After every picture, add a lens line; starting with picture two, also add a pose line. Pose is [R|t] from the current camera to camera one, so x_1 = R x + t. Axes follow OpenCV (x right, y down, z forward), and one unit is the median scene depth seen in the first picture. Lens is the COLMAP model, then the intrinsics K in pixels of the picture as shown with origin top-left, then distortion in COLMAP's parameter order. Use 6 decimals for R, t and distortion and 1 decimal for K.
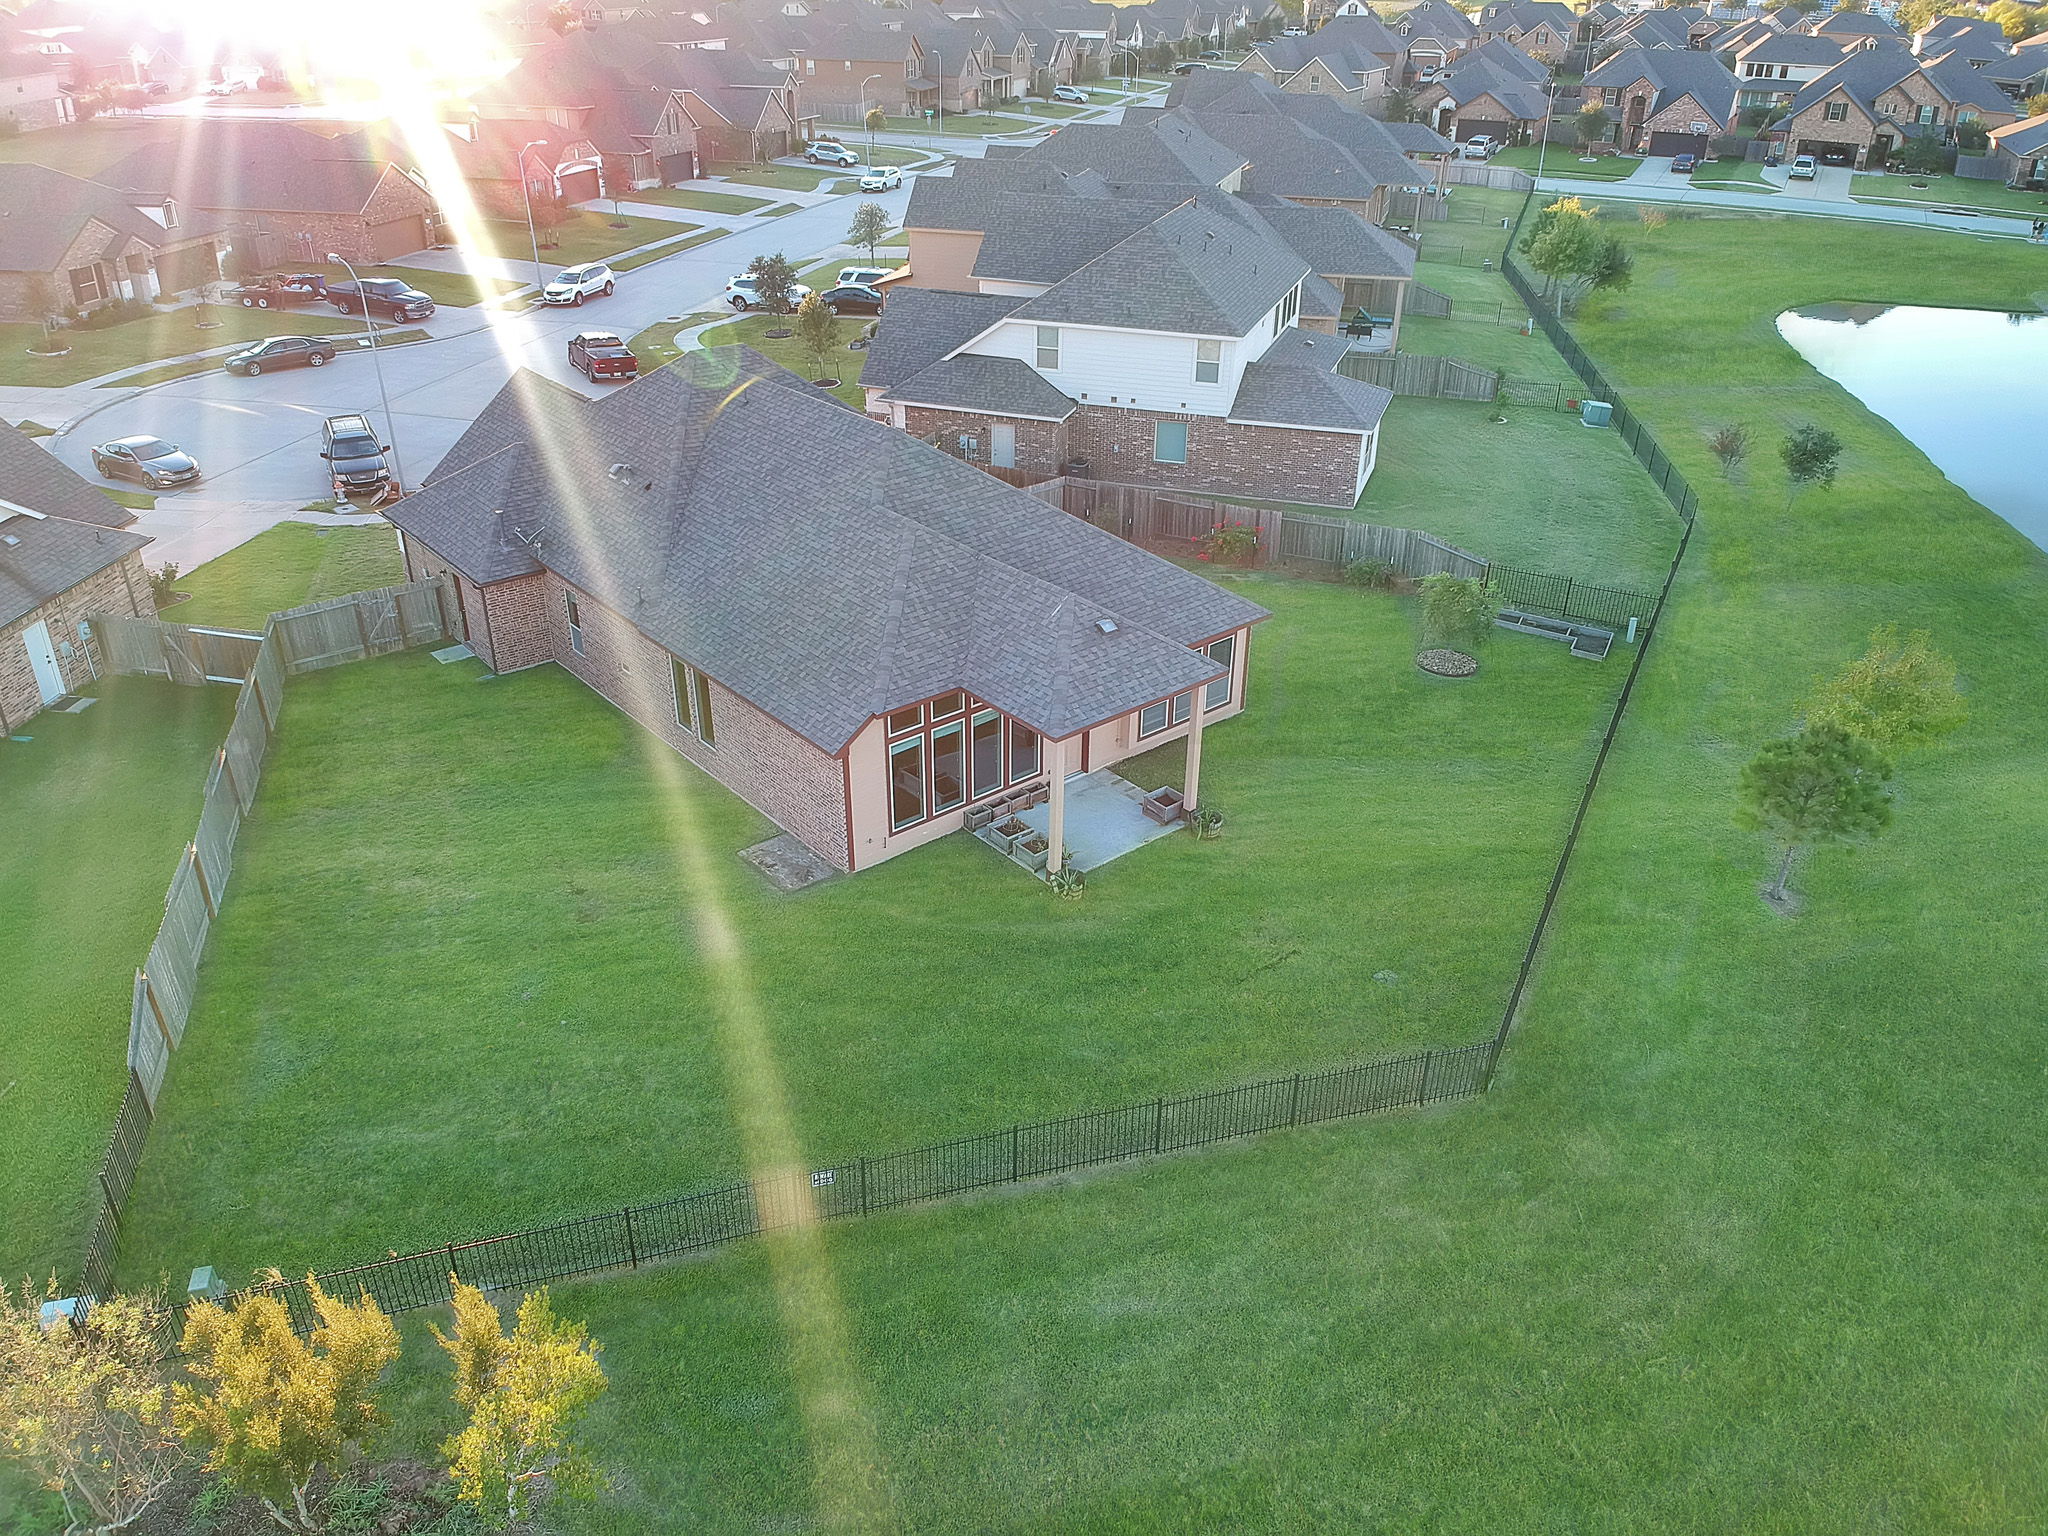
lens RADIAL K [[1519.1, 0, 1018.9], [0, 1519.1, 768.5], [0, 0, 1]] dist [0.054536, -0.101643]
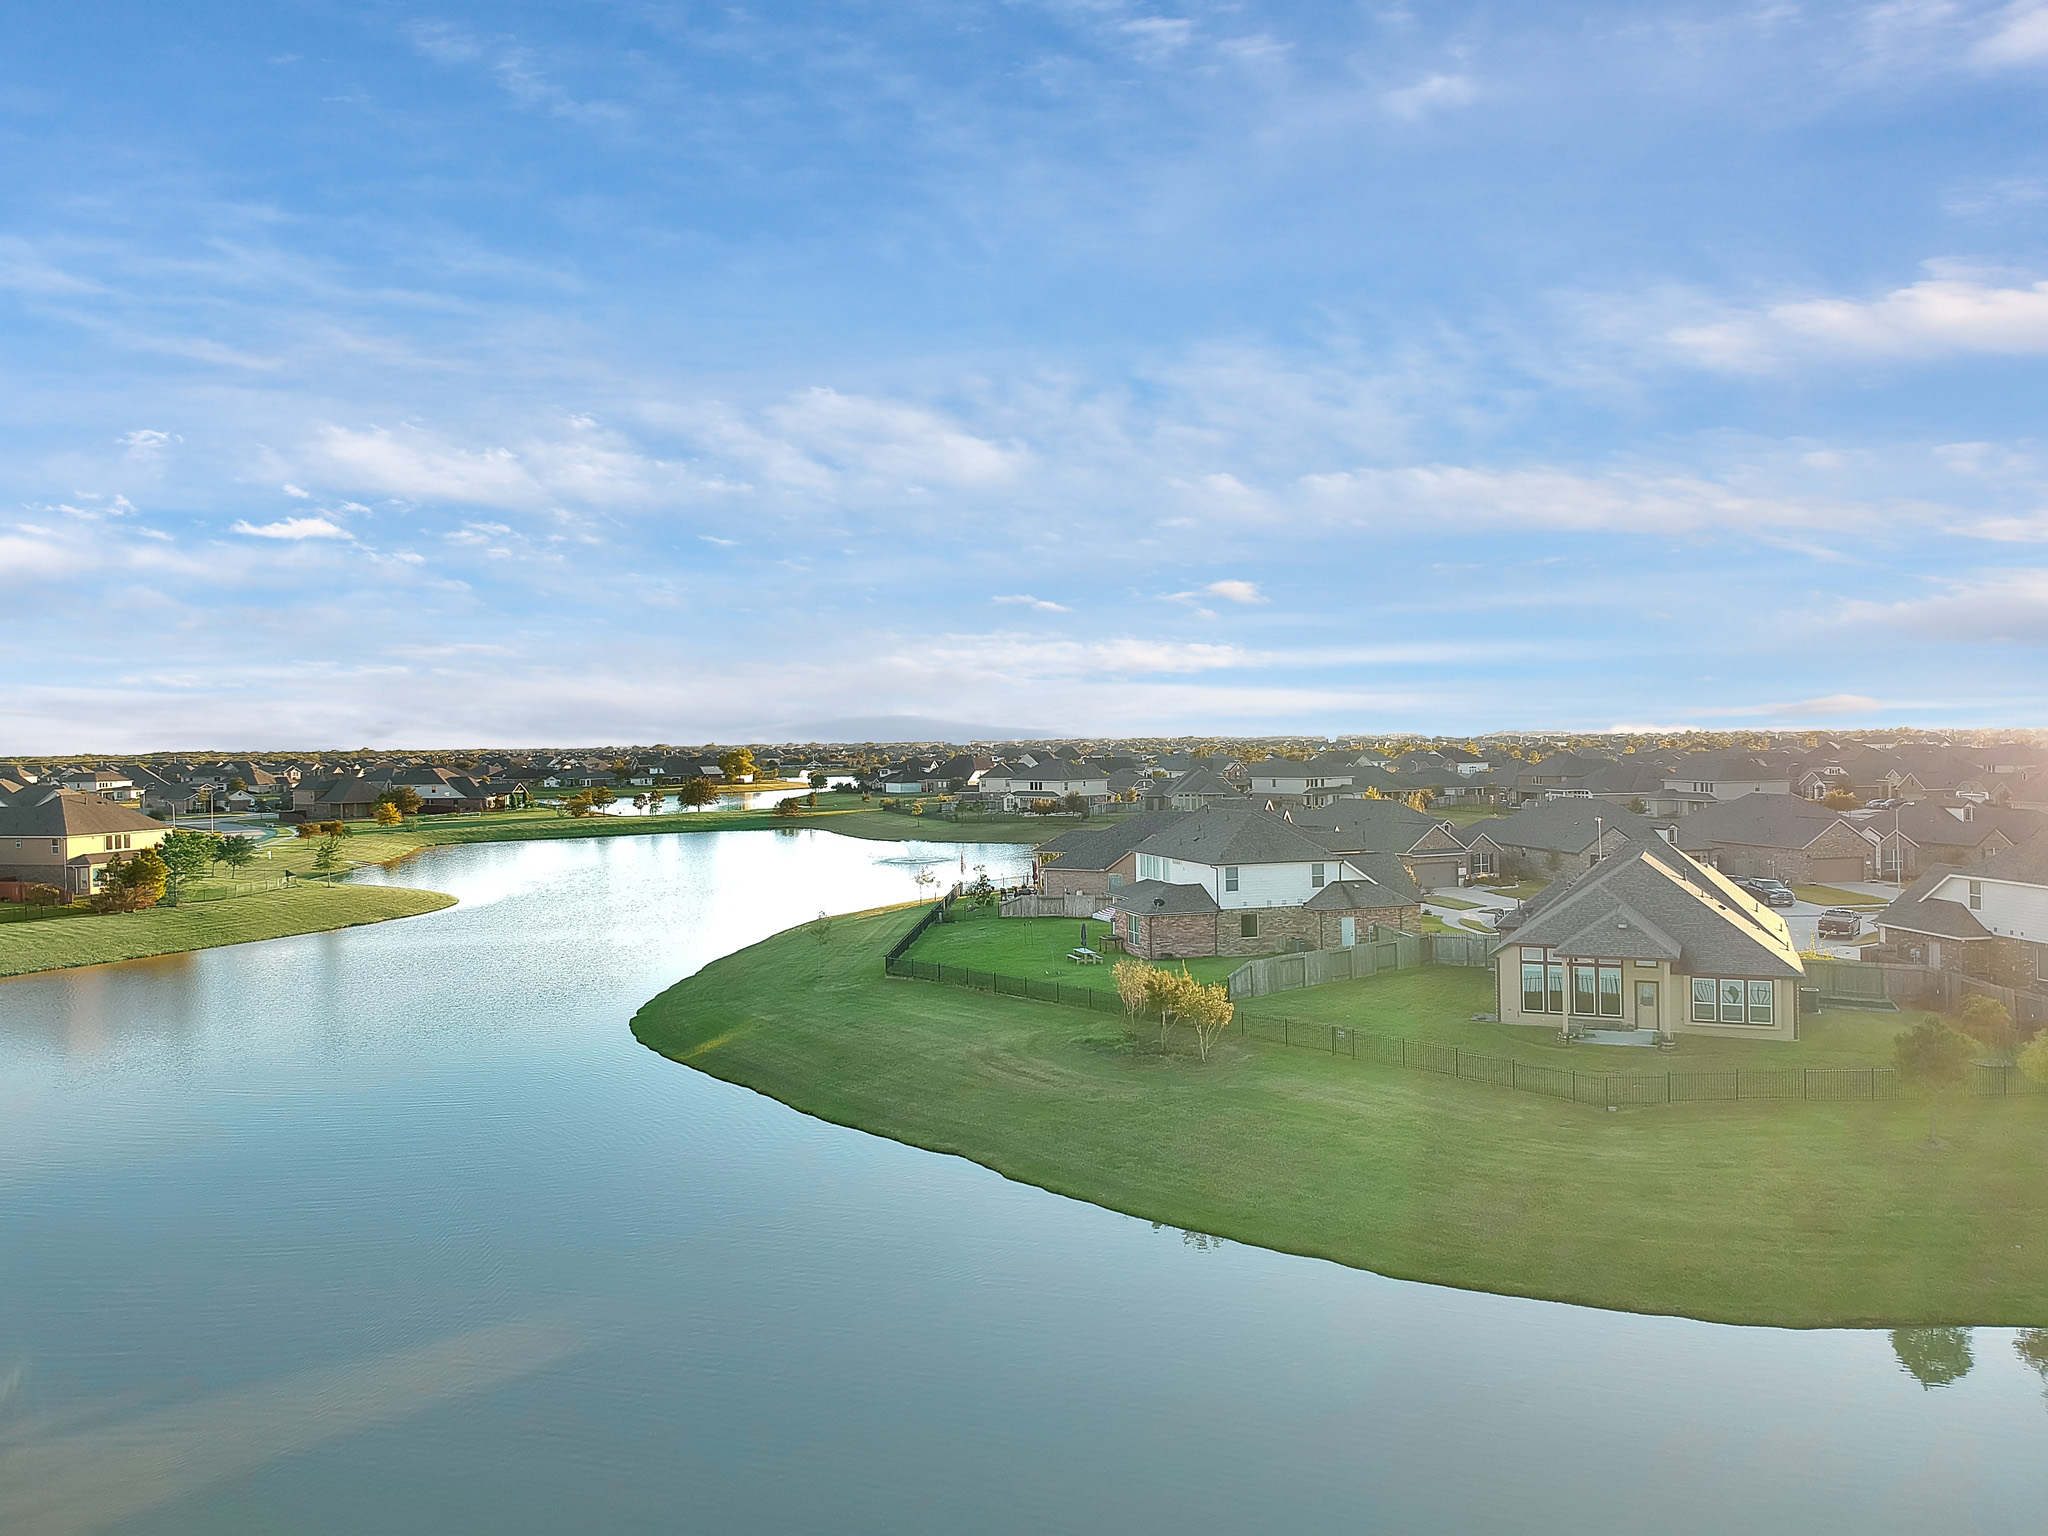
lens RADIAL K [[1519.1, 0, 1036.8], [0, 1519.1, 757.5], [0, 0, 1]] dist [0.054536, -0.101643]
pose [[0.445458, 0.003224, -0.895297, 0.886617], [-0.415495, 0.886530, -0.203538, 0.259521], [0.793052, 0.462659, 0.396252, -0.315488]]
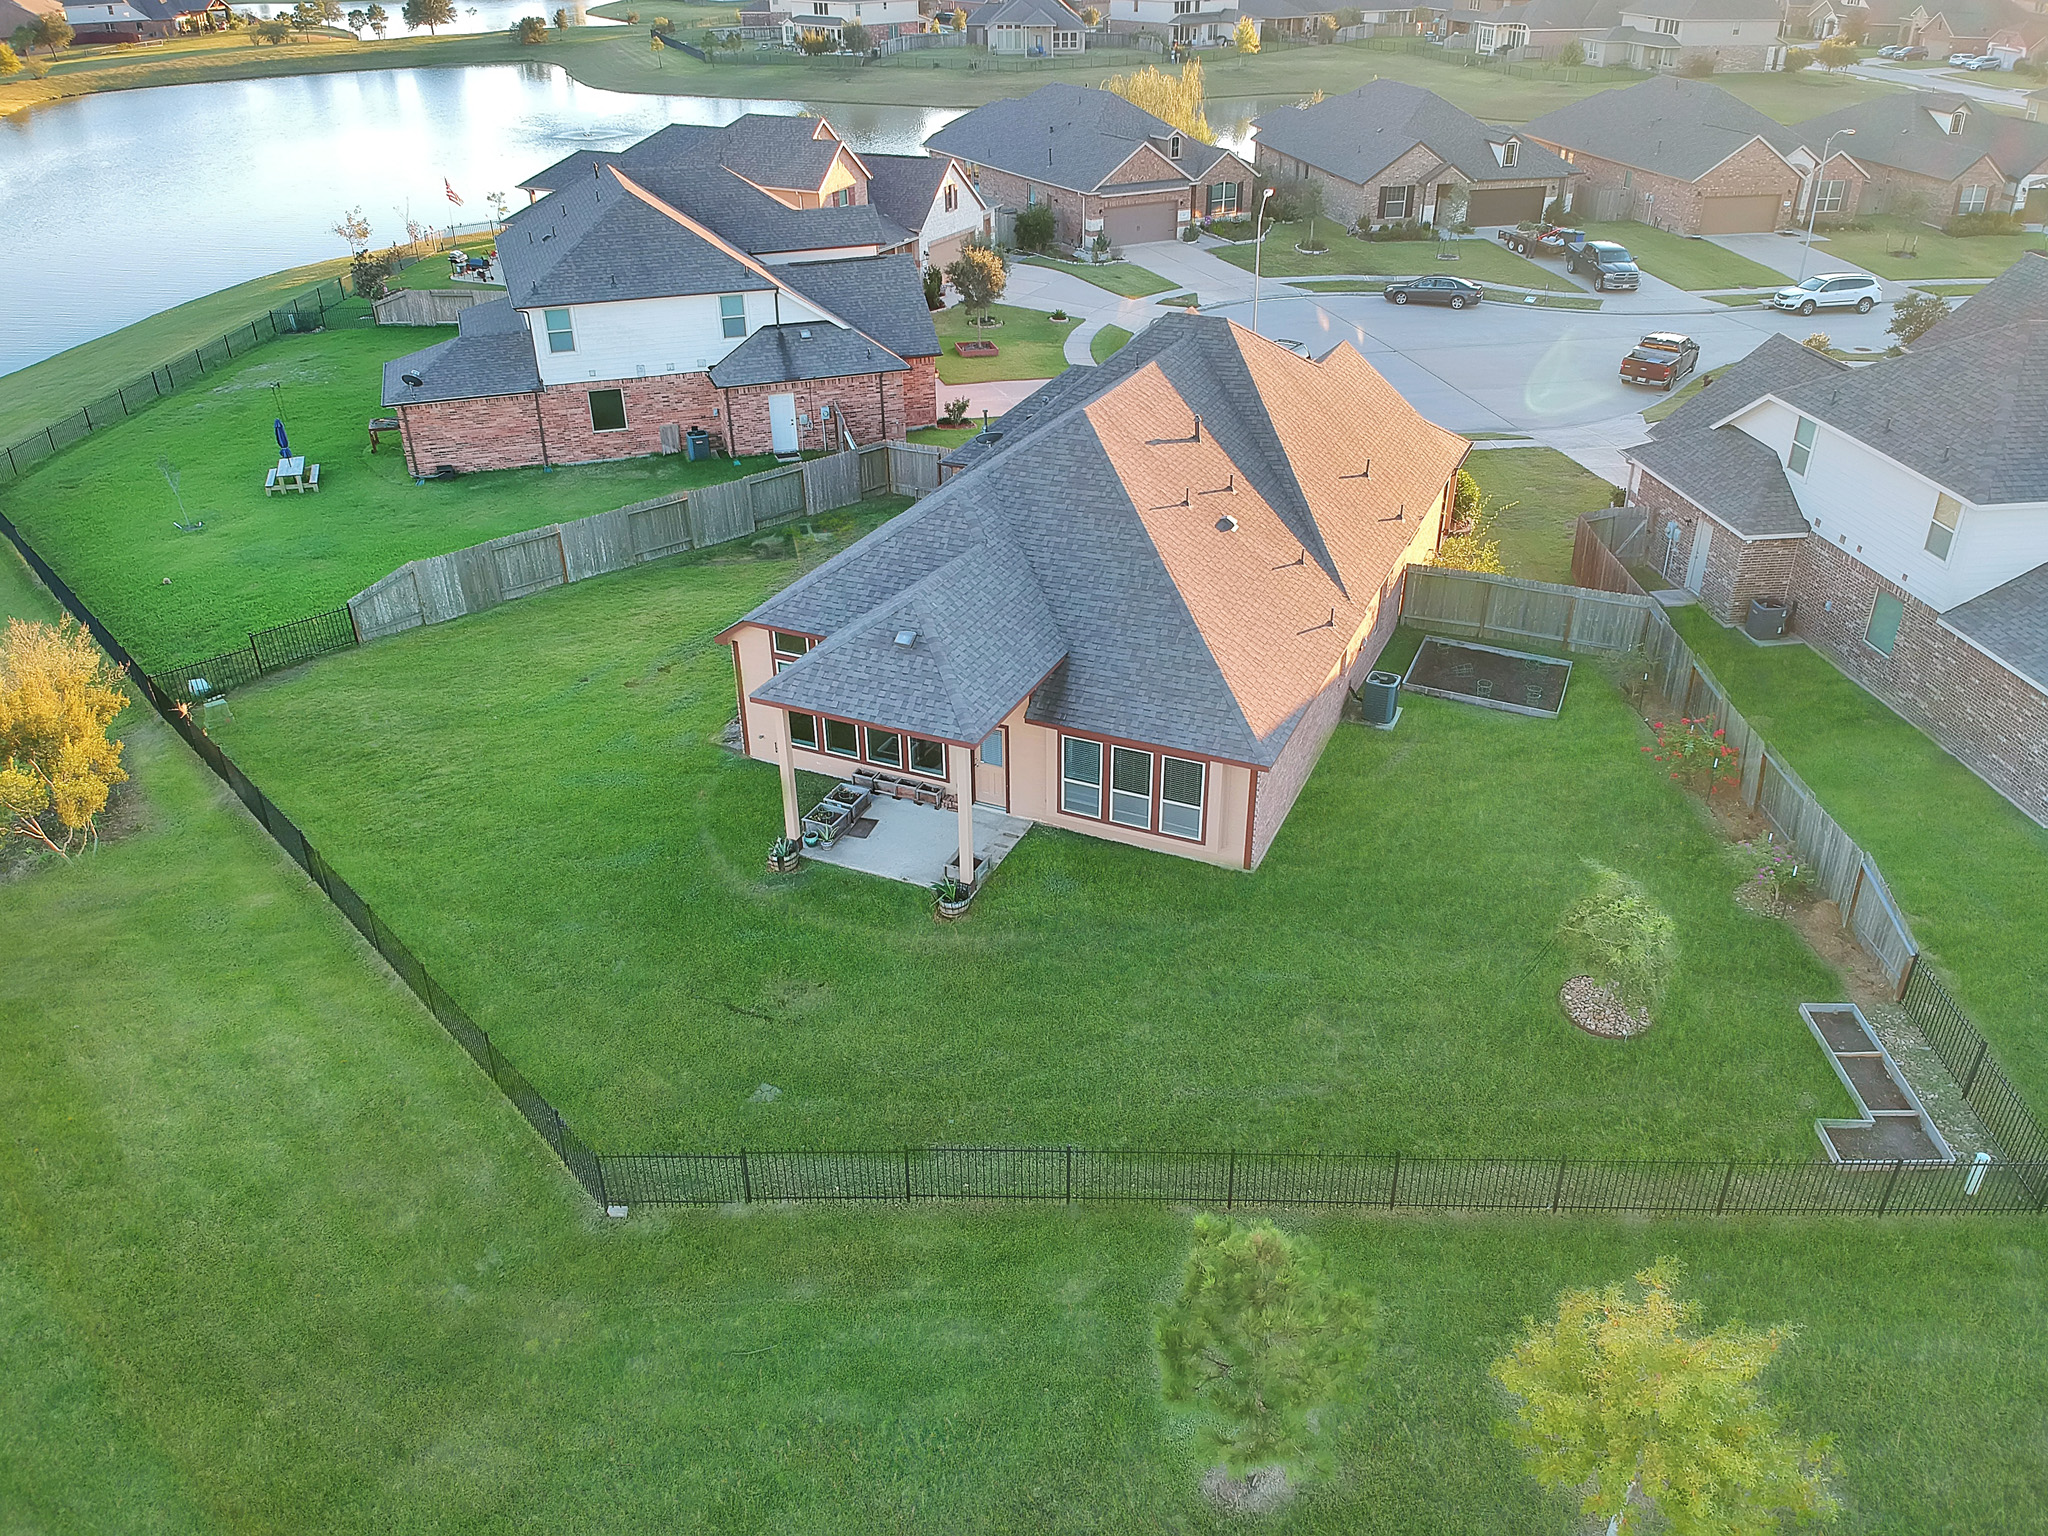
lens RADIAL K [[1519.1, 0, 1018.3], [0, 1519.1, 766.3], [0, 0, 1]] dist [0.054536, -0.101643]
pose [[0.444403, 0.435340, -0.782934, 0.484582], [-0.420598, 0.873057, 0.246716, -0.160663], [0.790951, 0.219659, 0.571092, 0.307757]]
